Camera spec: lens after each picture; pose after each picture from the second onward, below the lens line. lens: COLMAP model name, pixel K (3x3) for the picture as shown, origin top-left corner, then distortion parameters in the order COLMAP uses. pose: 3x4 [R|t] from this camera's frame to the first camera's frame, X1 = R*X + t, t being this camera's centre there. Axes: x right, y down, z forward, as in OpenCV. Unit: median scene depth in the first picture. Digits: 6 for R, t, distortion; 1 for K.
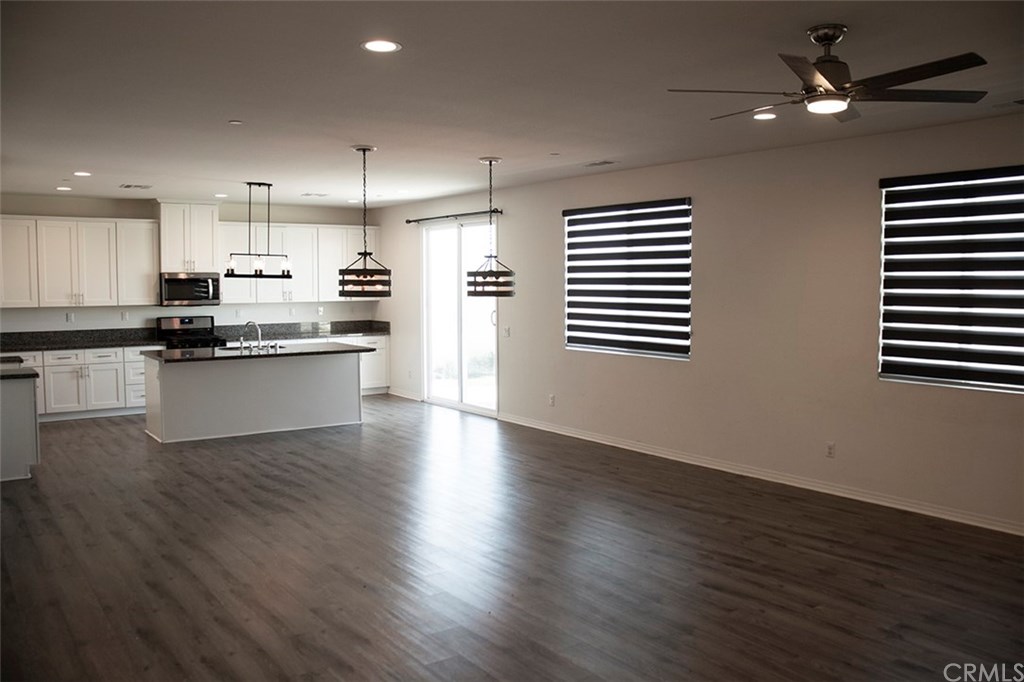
lens RADIAL K [[836.1, 0, 517.9], [0, 836.1, 341.3], [0, 0, 1]] dist [-0.168464, 0.144239]
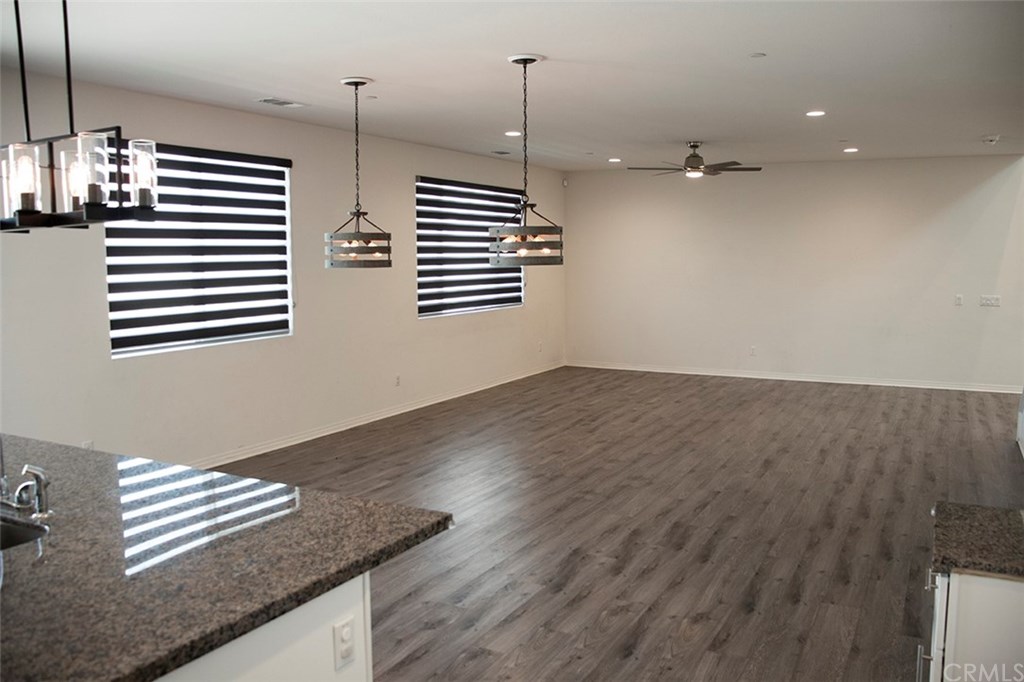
lens RADIAL K [[836.1, 0, 517.9], [0, 836.1, 341.3], [0, 0, 1]] dist [-0.168464, 0.144239]
pose [[-0.433082, -0.089175, 0.896932, -0.737134], [0.074487, 0.988150, 0.134209, -0.075418], [-0.898272, 0.124933, -0.421307, 1.161584]]
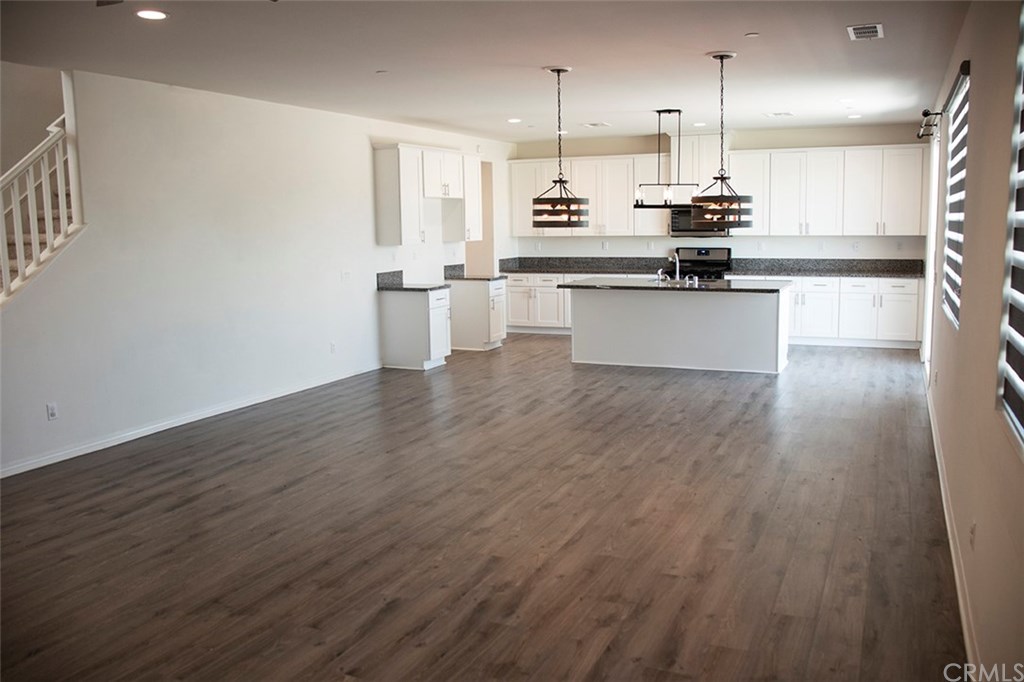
lens RADIAL K [[836.1, 0, 517.9], [0, 836.1, 341.3], [0, 0, 1]] dist [-0.168464, 0.144239]
pose [[0.482674, 0.114086, -0.868338, 0.657742], [-0.043913, 0.993385, 0.106106, -0.024006], [0.874699, -0.013083, 0.484491, 0.516880]]
